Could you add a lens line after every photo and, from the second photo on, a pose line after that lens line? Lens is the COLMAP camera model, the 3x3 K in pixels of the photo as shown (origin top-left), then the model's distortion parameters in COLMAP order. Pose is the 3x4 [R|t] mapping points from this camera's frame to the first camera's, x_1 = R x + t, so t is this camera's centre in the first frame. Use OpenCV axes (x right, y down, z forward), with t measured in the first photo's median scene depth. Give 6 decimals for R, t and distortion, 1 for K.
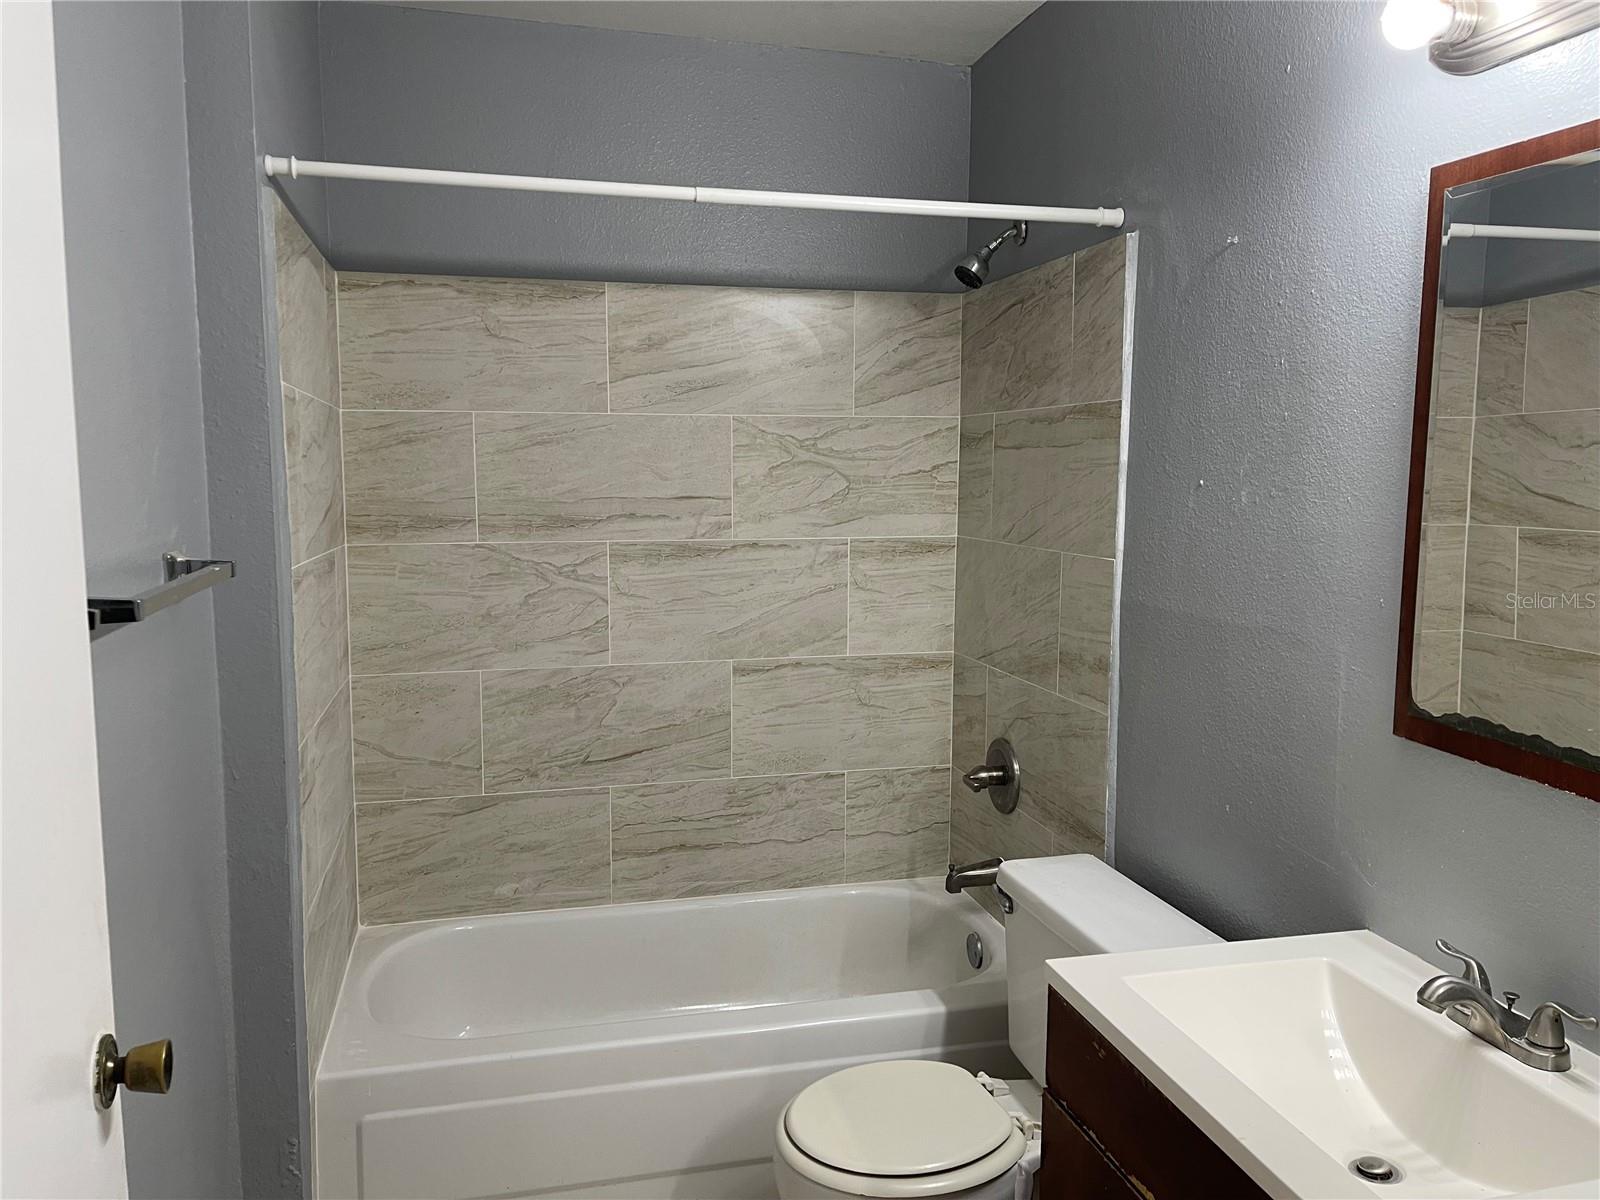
lens RADIAL K [[1197.7, 0, 799.0], [0, 1197.7, 596.9], [0, 0, 1]] dist [0.048787, -0.005271]
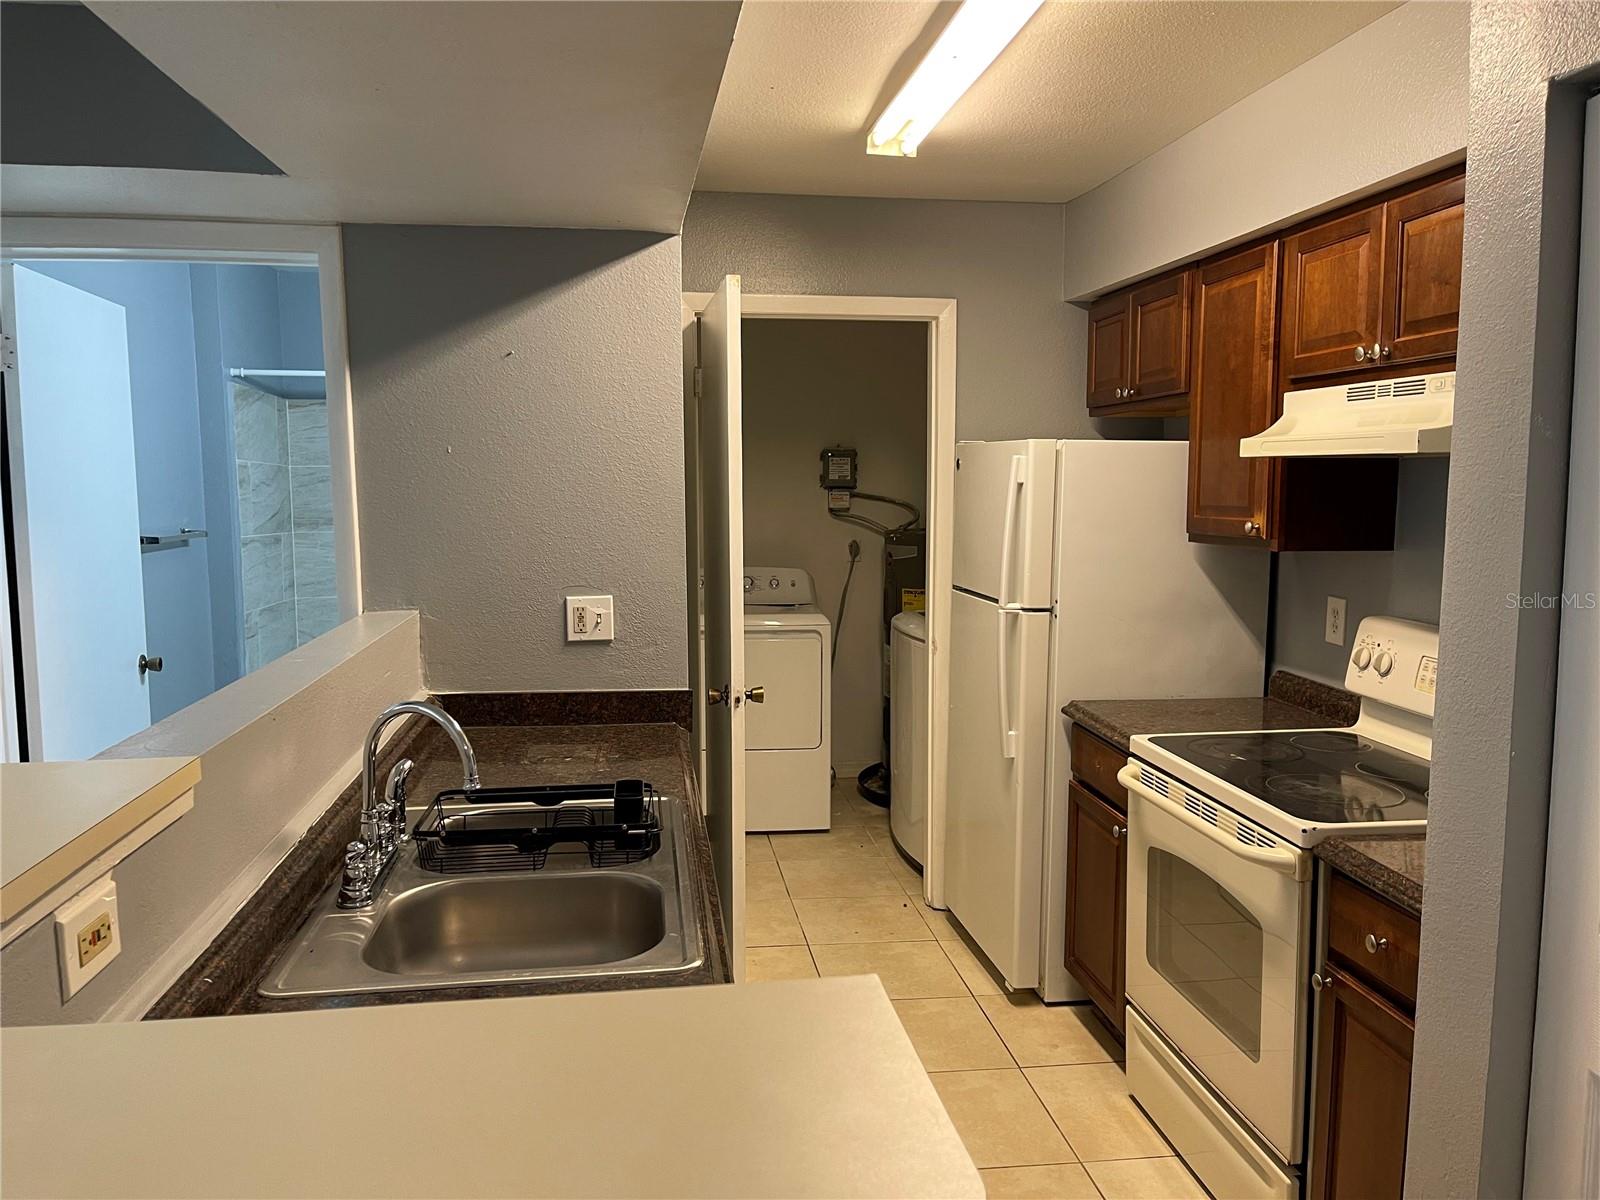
lens RADIAL K [[1197.7, 0, 794.8], [0, 1197.7, 592.2], [0, 0, 1]] dist [0.048787, -0.005271]
pose [[0.994502, -0.001046, -0.104715, 0.915109], [-0.000661, 0.999868, -0.016264, 0.121178], [0.104718, 0.016244, 0.994369, -1.256954]]
